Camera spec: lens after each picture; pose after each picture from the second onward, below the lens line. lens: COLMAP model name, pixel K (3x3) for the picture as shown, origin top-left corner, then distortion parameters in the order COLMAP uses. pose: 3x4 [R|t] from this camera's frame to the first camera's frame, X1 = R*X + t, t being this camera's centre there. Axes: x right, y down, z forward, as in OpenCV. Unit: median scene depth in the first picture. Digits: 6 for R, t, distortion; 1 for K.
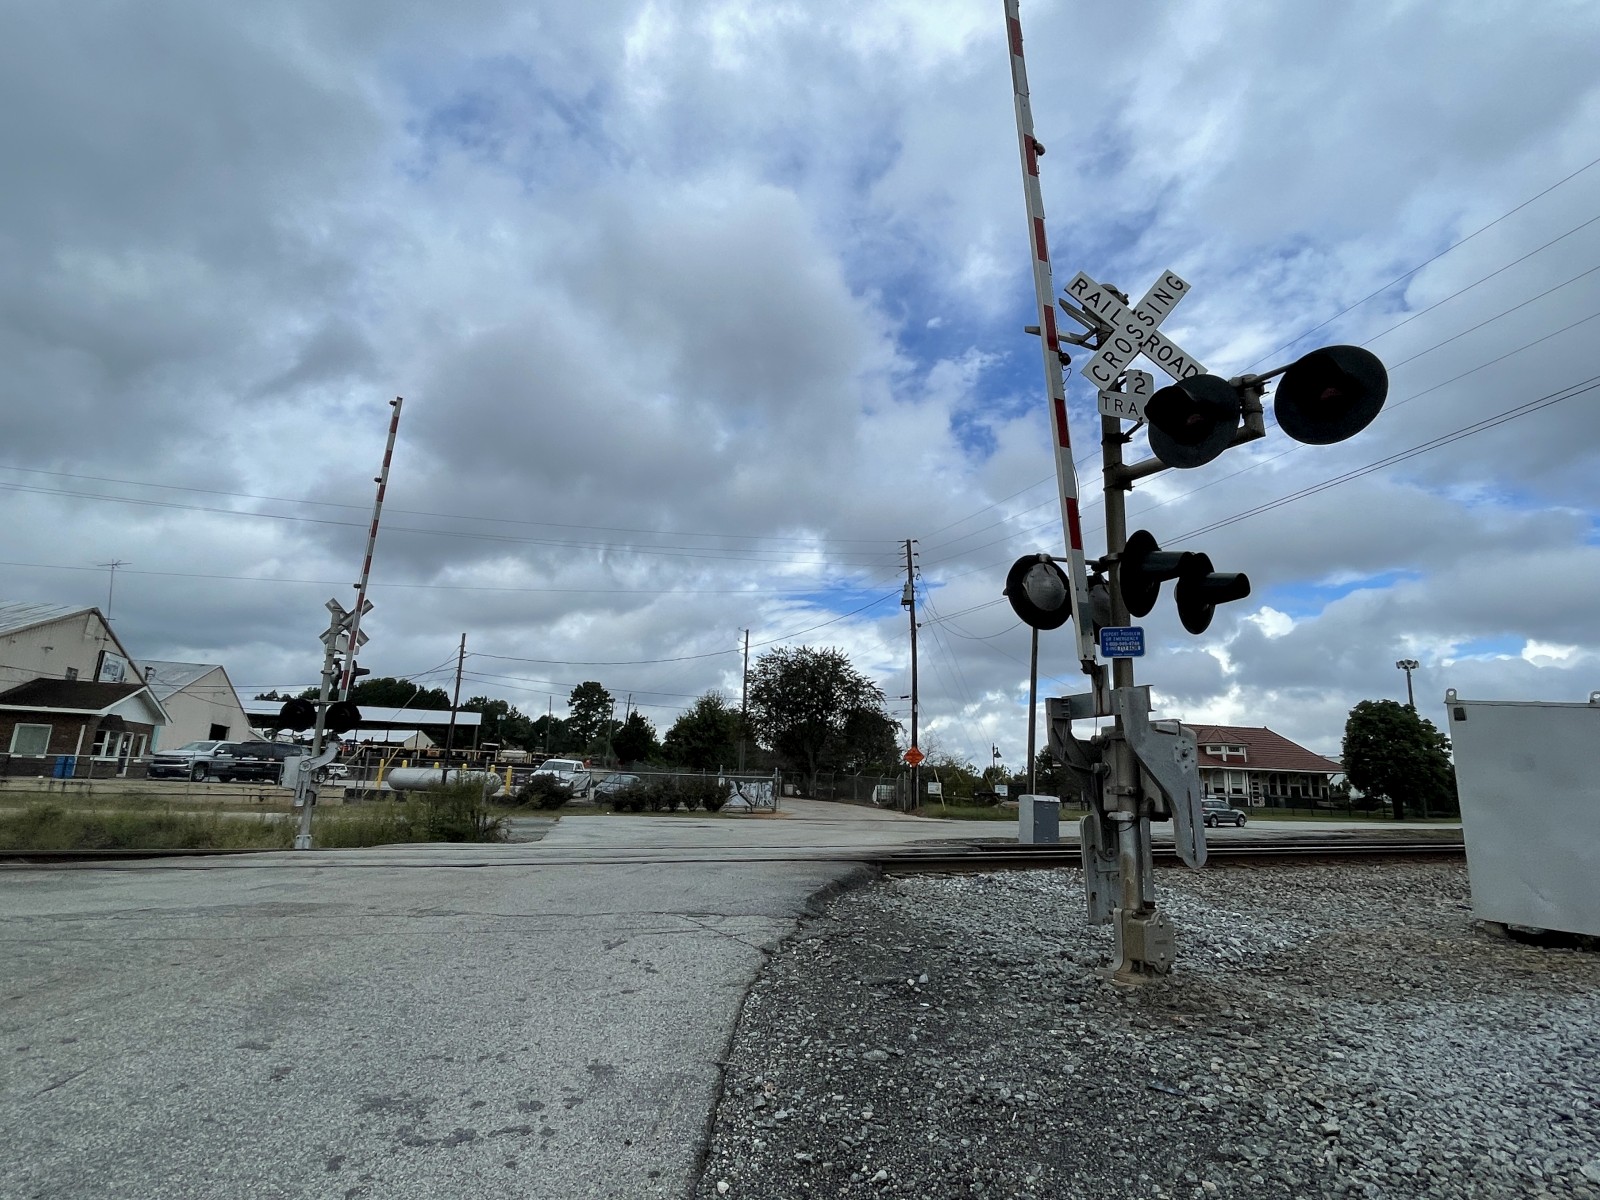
lens RADIAL K [[822.3, 0, 800.0], [0, 822.3, 600.0], [0, 0, 1]] dist [-0.001871, -0.000575]
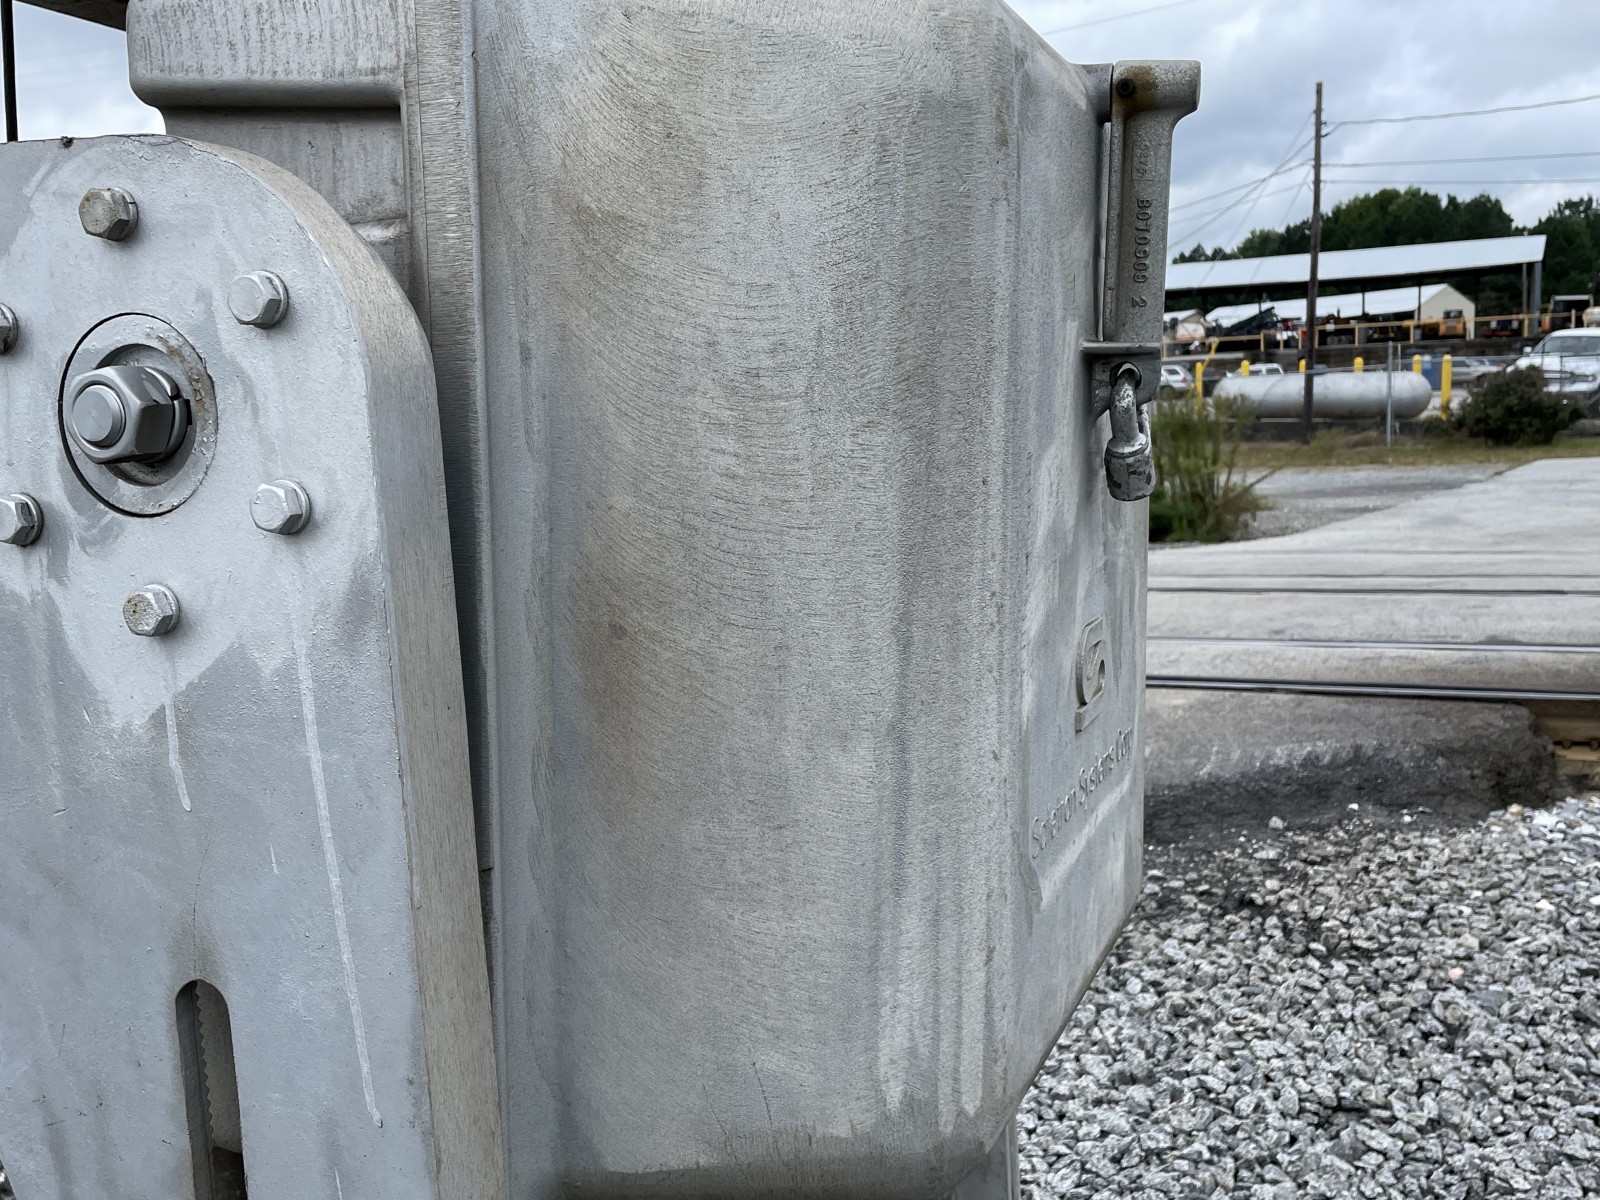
lens RADIAL K [[1546.5, 0, 800.0], [0, 1546.5, 600.0], [0, 0, 1]] dist [0.002896, 0.006549]
pose [[0.615353, 0.050246, -0.786648, 0.477795], [0.233209, 0.941685, 0.242575, 0.149358], [0.752963, -0.332723, 0.567751, 0.785912]]
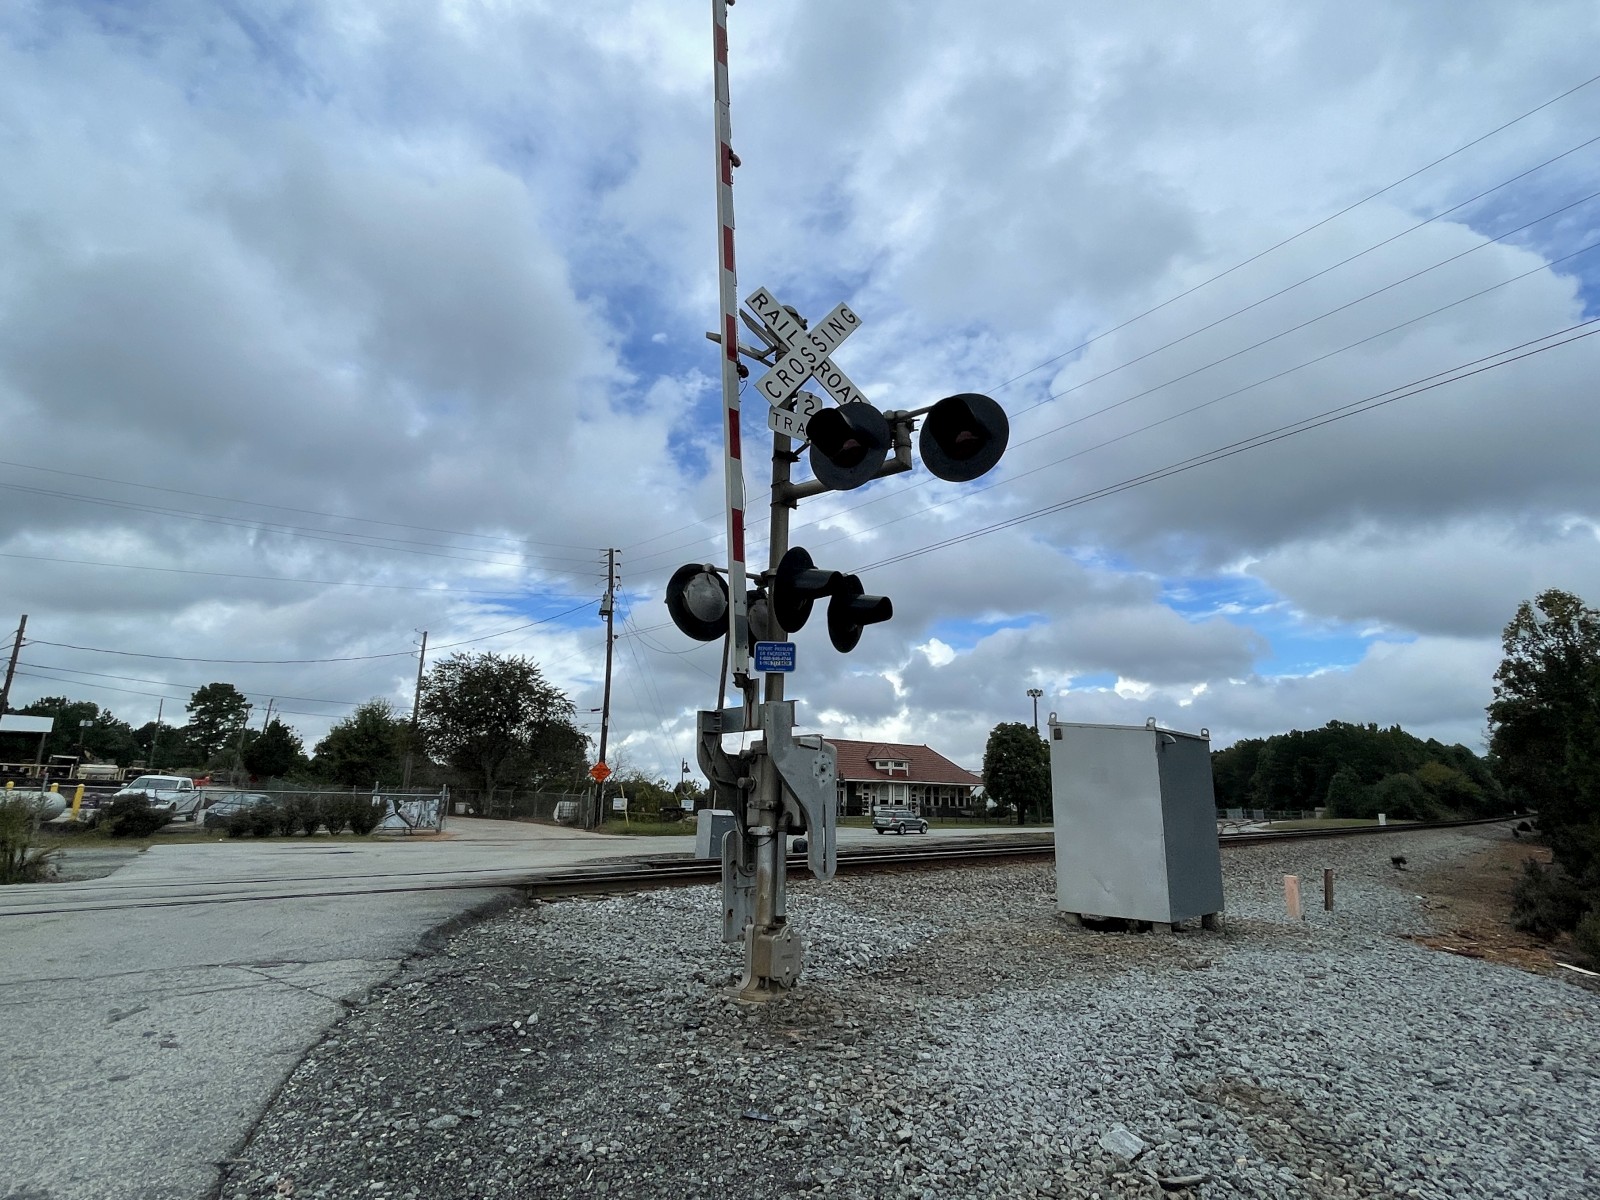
lens RADIAL K [[822.3, 0, 800.0], [0, 822.3, 600.0], [0, 0, 1]] dist [-0.001871, -0.000575]
pose [[0.936505, 0.069973, 0.343601, 0.060567], [-0.063875, 0.997535, -0.029049, 0.008048], [-0.344787, 0.005257, 0.938666, 0.038800]]
